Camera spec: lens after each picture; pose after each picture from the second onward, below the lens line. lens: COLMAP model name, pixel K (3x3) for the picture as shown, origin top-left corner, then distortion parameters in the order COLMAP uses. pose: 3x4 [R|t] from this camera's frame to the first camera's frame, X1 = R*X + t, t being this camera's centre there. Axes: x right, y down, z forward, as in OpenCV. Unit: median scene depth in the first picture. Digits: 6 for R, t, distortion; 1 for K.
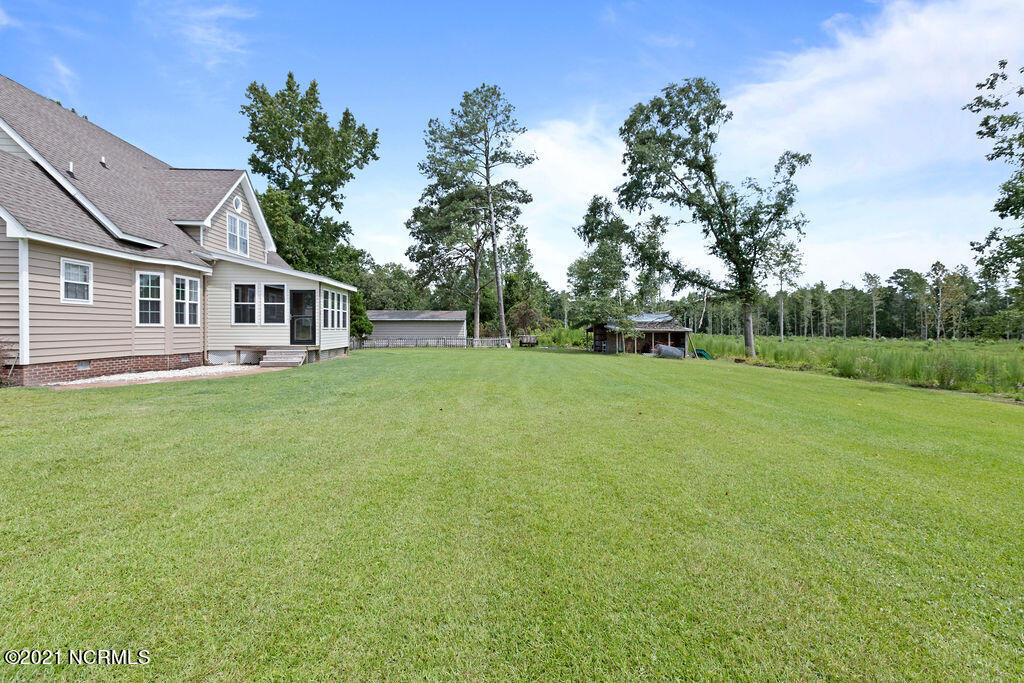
lens RADIAL K [[453.1, 0, 516.4], [0, 453.1, 331.2], [0, 0, 1]] dist [0.002433, 0.000318]
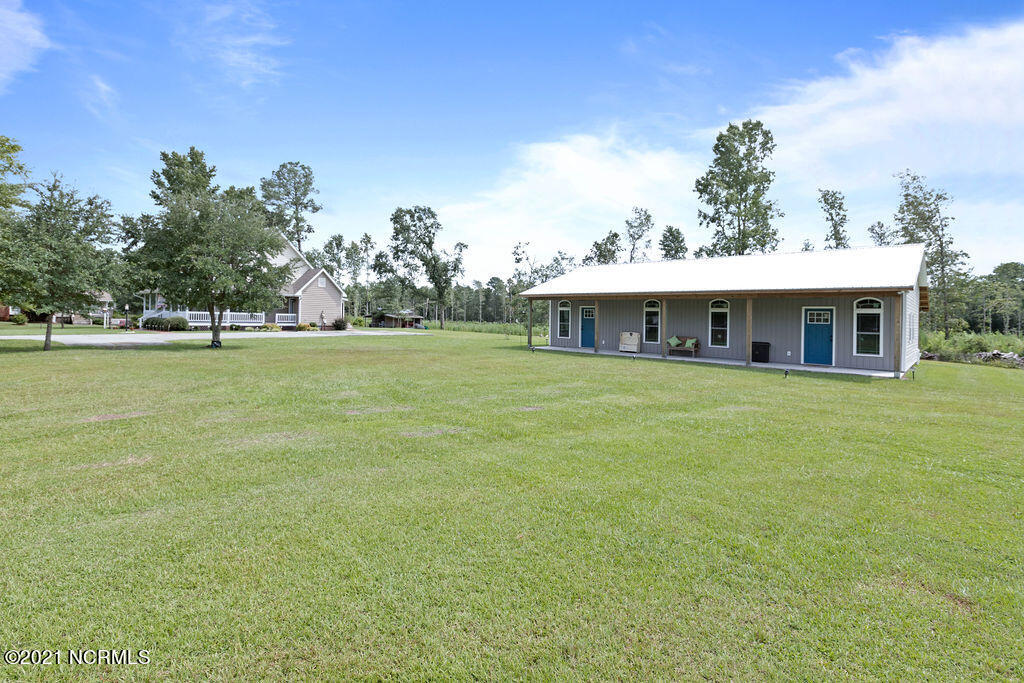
lens RADIAL K [[453.1, 0, 516.4], [0, 453.1, 331.2], [0, 0, 1]] dist [0.002433, 0.000318]
pose [[0.727863, -0.008240, 0.685674, -0.776354], [-0.016804, 0.999413, 0.029849, -0.012749], [-0.685517, -0.033248, 0.727297, -0.890990]]
